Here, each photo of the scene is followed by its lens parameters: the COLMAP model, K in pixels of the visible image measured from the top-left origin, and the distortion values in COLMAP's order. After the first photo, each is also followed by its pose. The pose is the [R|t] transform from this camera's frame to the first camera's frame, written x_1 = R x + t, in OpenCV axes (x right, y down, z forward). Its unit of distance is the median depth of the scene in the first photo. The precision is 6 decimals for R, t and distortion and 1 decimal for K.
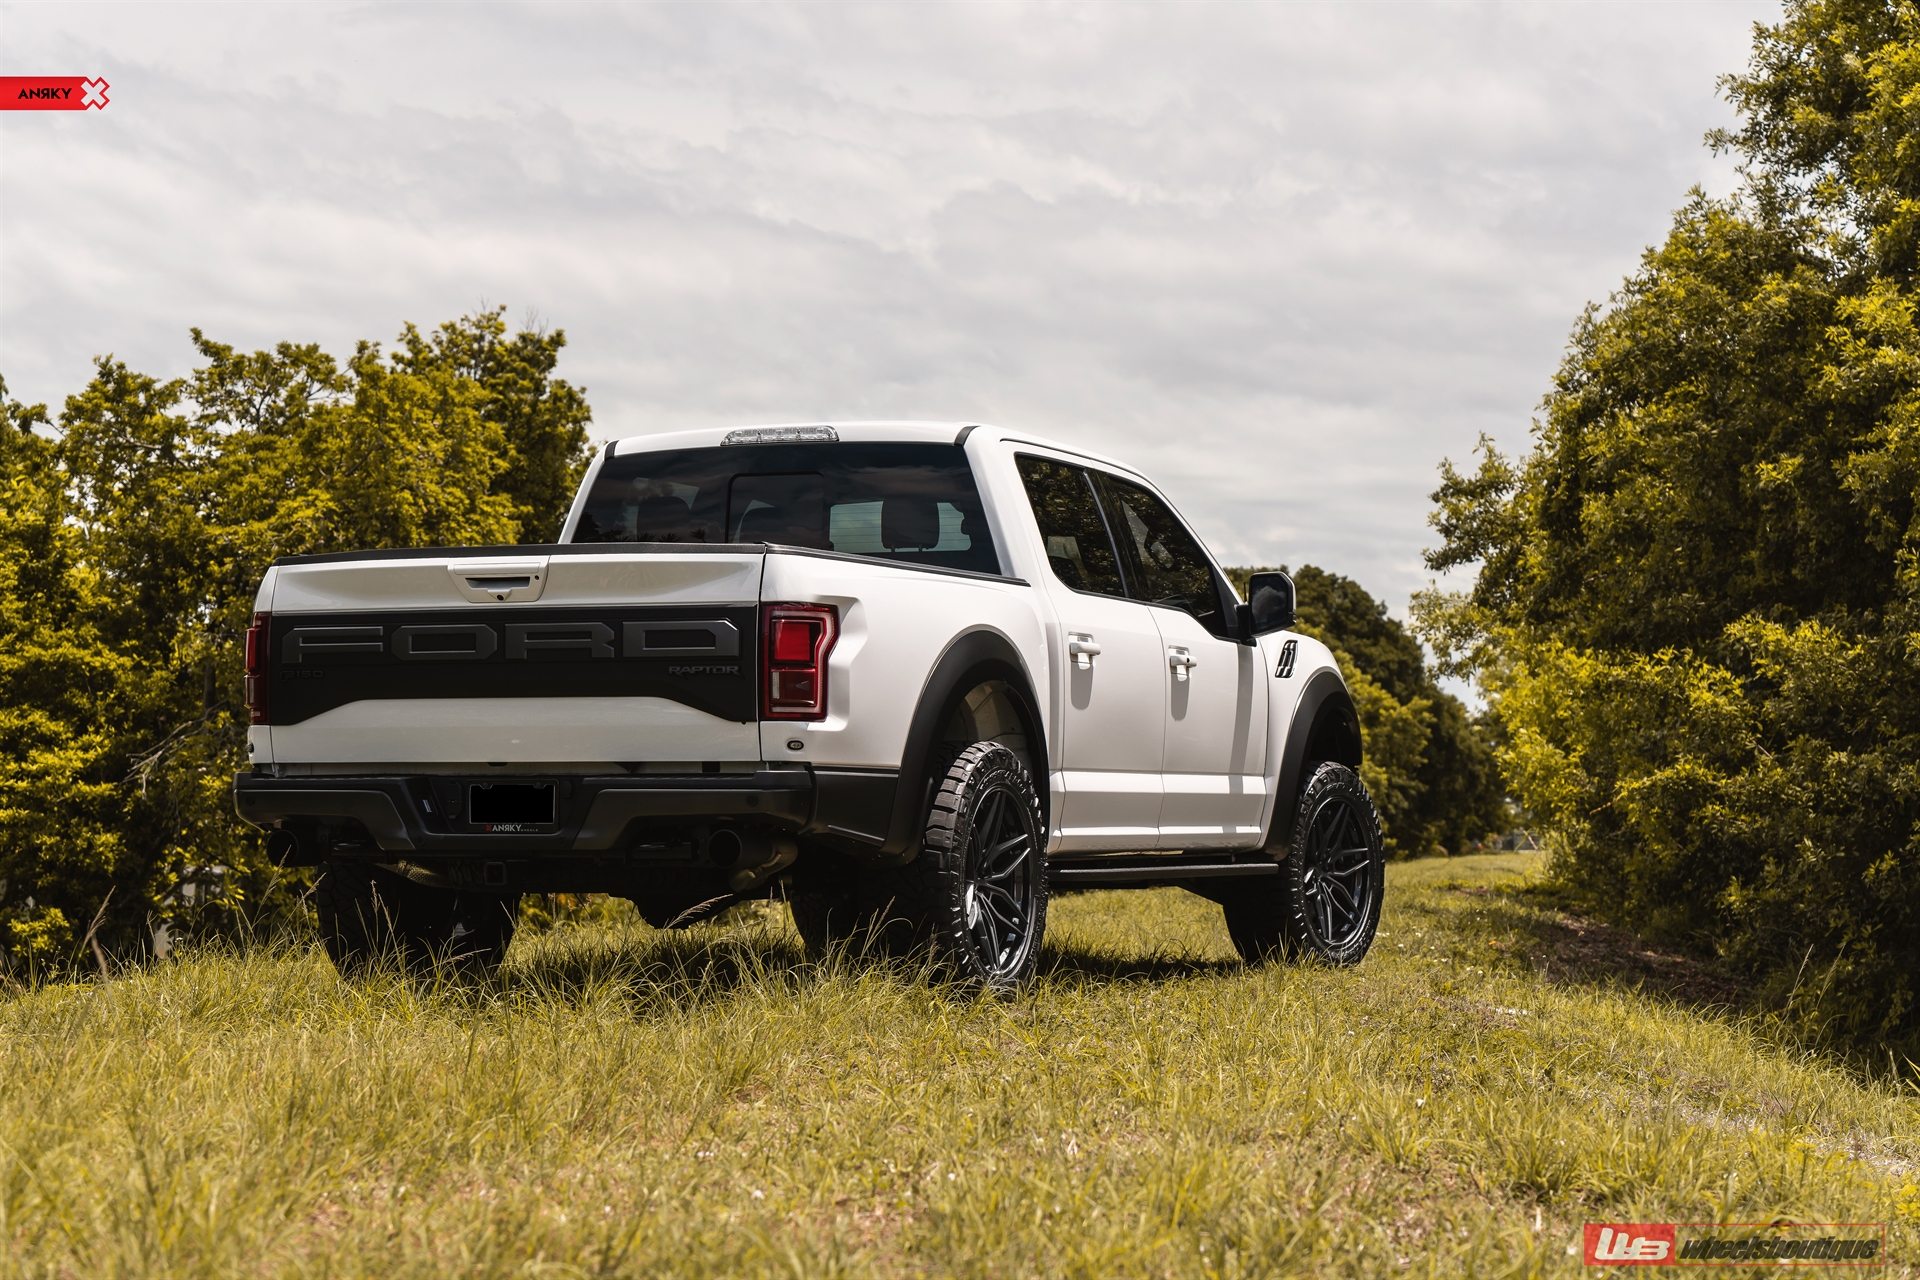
lens RADIAL K [[3832.8, 0, 960.0], [0, 3832.8, 640.0], [0, 0, 1]] dist [-0.009483, 0.437910]
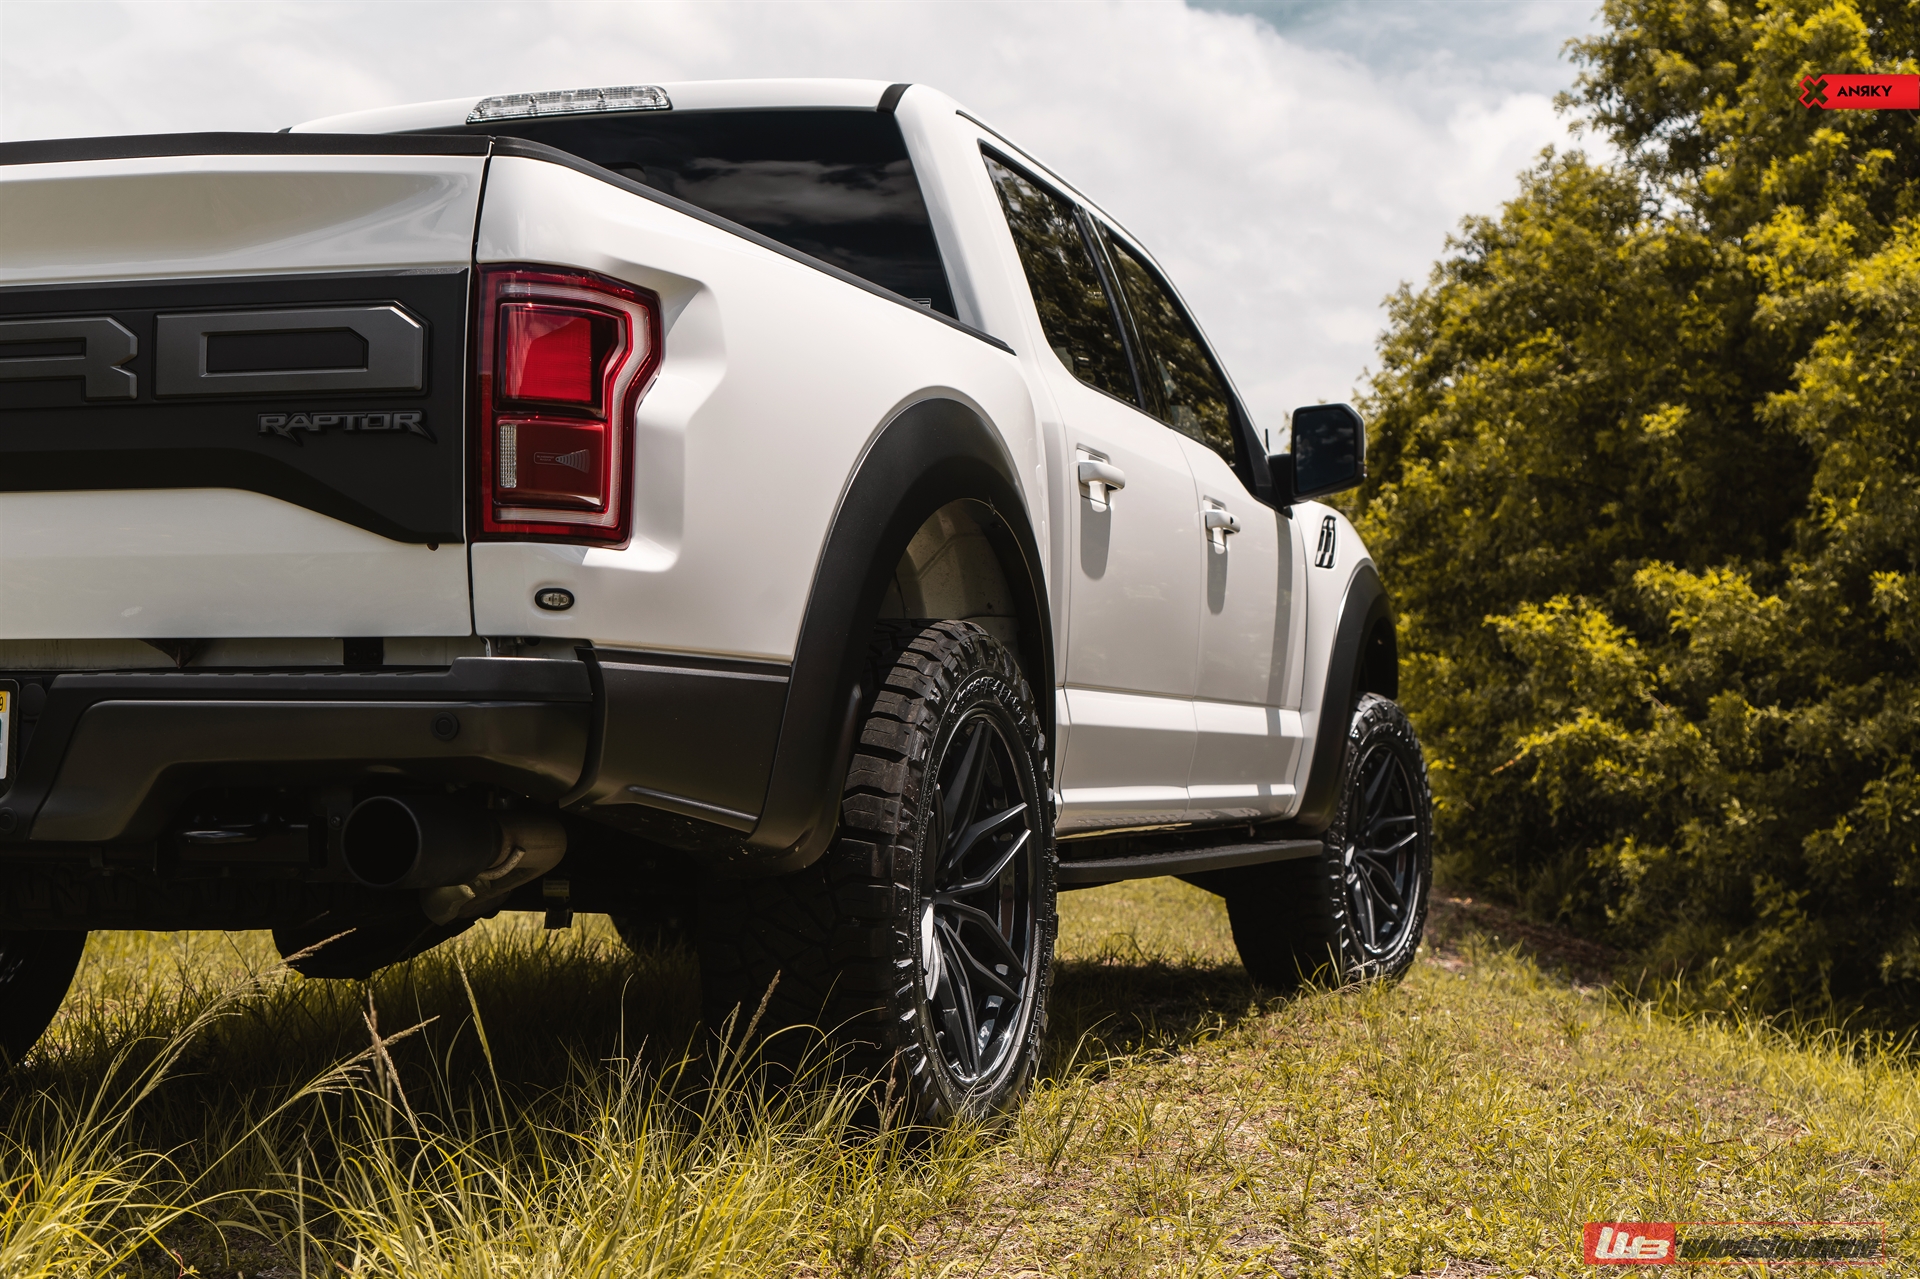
lens RADIAL K [[2848.5, 0, 960.0], [0, 2848.5, 639.5], [0, 0, 1]] dist [0.049544, 0.010085]
pose [[0.997857, 0.010561, 0.064572, -0.013256], [-0.010659, 0.999943, 0.001167, 0.022548], [-0.064556, -0.001853, 0.997912, 0.492496]]
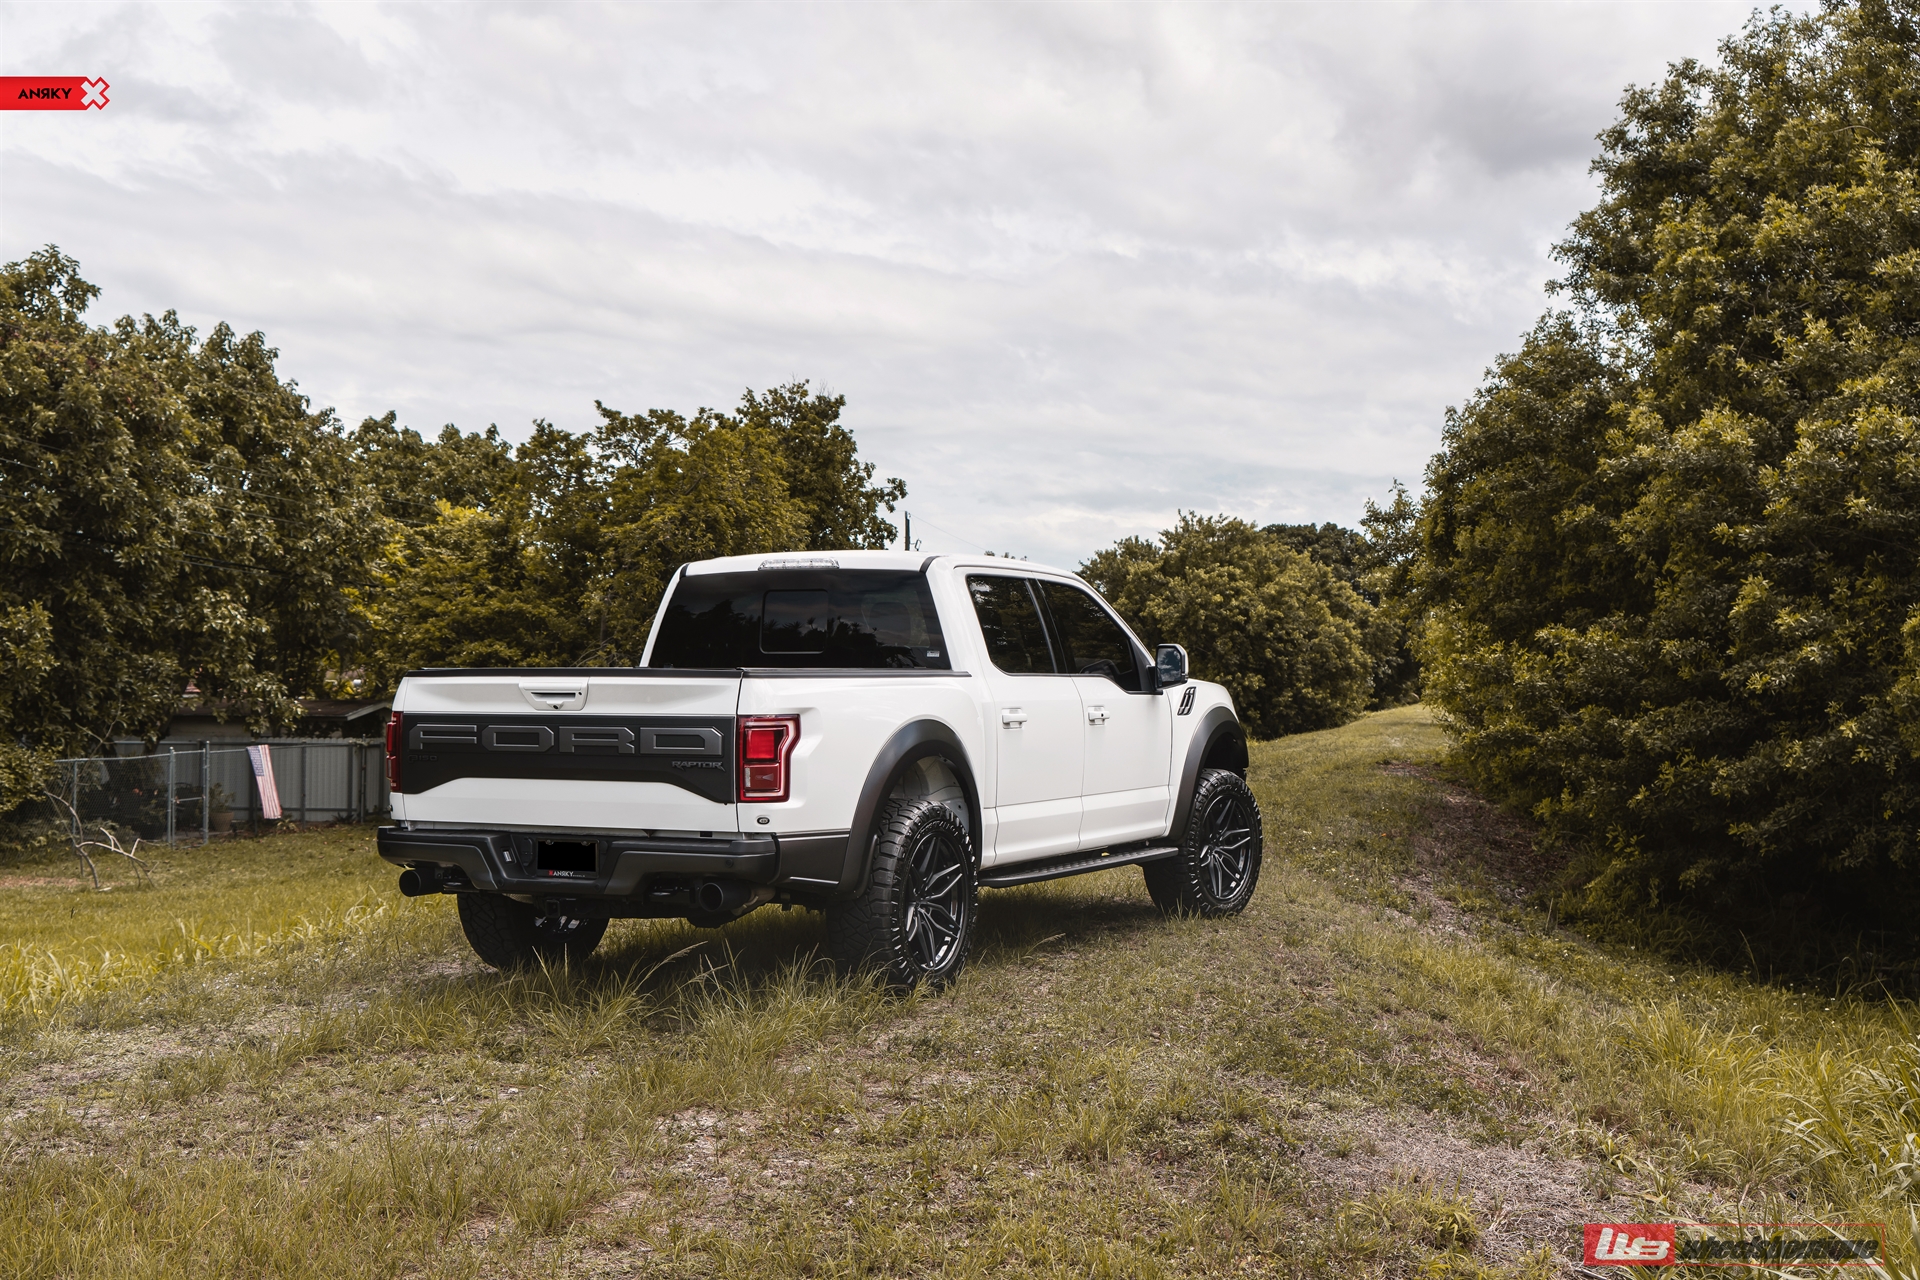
lens RADIAL K [[2355.1, 0, 960.0], [0, 2355.1, 640.0], [0, 0, 1]] dist [-0.027053, -0.015286]
pose [[0.997800, -0.001358, -0.066280, 0.059156], [0.003421, 0.999513, 0.031033, -0.044916], [0.066206, -0.031191, 0.997318, 0.128193]]
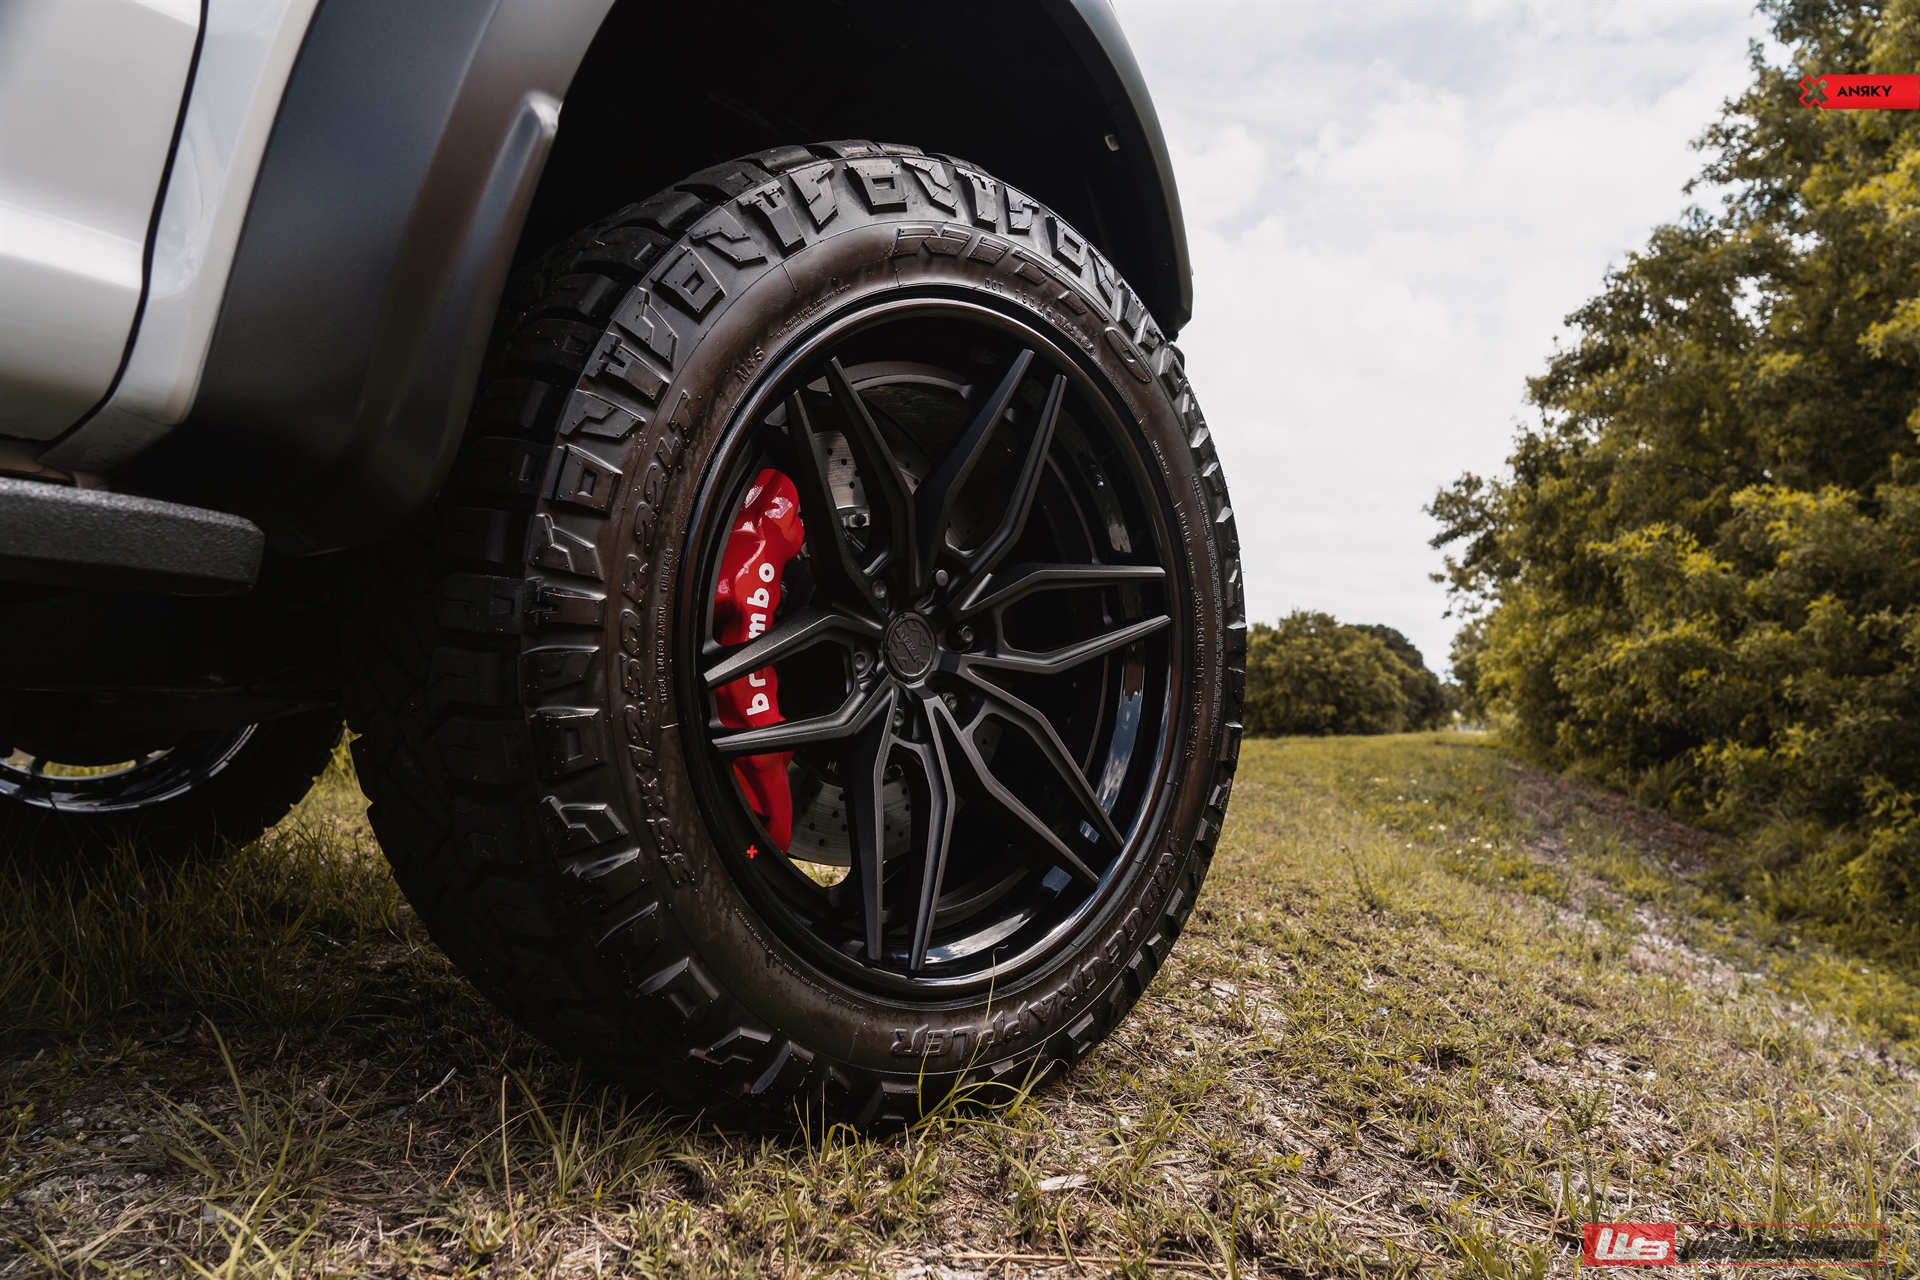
lens RADIAL K [[1335.0, 0, 1014.2], [0, 1335.0, 637.3], [0, 0, 1]] dist [0.005784, 0.002614]
pose [[0.984218, 0.011379, -0.176593, 0.118120], [-0.013031, 0.999881, -0.008202, 0.063057], [0.176479, 0.010374, 0.984250, 0.962074]]
